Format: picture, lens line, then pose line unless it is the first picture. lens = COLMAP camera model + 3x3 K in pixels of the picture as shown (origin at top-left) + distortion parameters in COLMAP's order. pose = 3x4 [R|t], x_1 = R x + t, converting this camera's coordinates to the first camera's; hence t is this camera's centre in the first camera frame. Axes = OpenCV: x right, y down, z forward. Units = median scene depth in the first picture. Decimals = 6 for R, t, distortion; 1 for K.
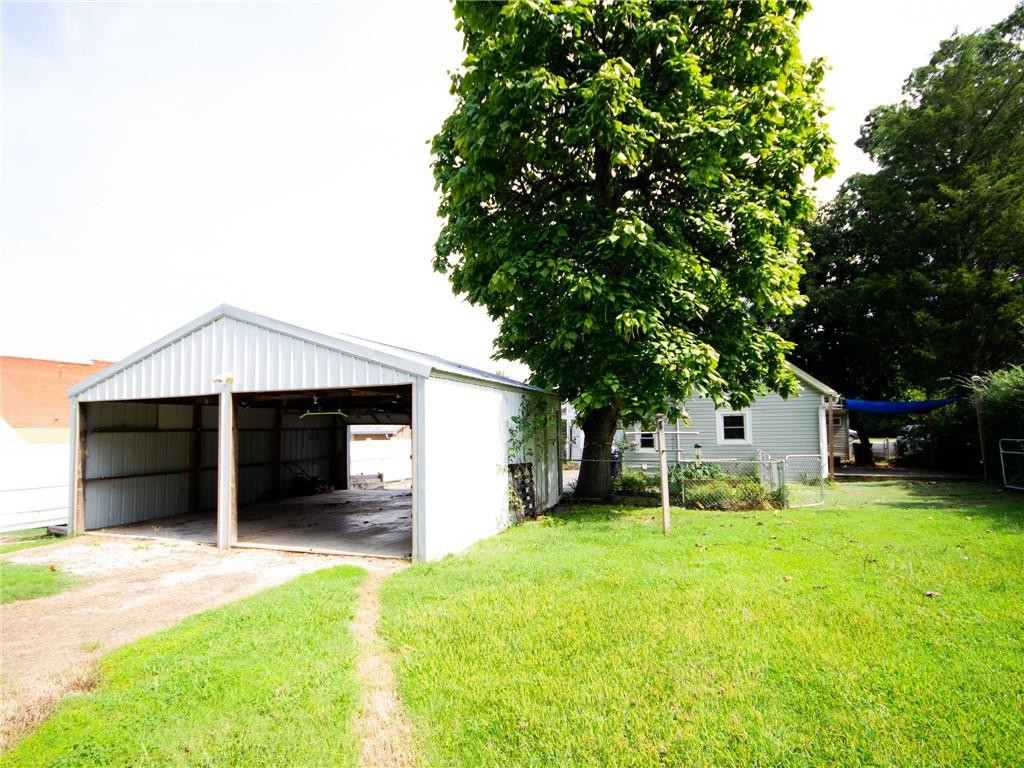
lens RADIAL K [[533.4, 0, 510.1], [0, 533.4, 388.8], [0, 0, 1]] dist [-0.001669, -0.002123]
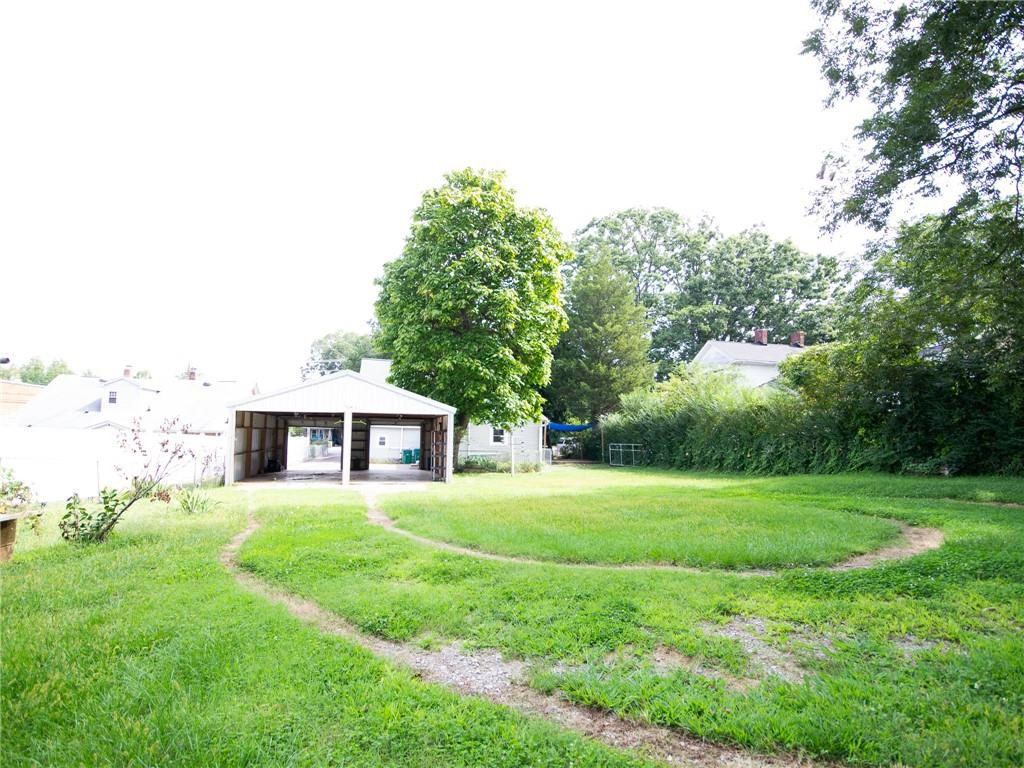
lens RADIAL K [[533.4, 0, 512.3], [0, 533.4, 383.1], [0, 0, 1]] dist [-0.001669, -0.002123]
pose [[0.832426, 0.080688, 0.548231, -0.870205], [-0.066816, 0.996739, -0.045246, -0.042175], [-0.550094, 0.001033, 0.835102, -0.847112]]
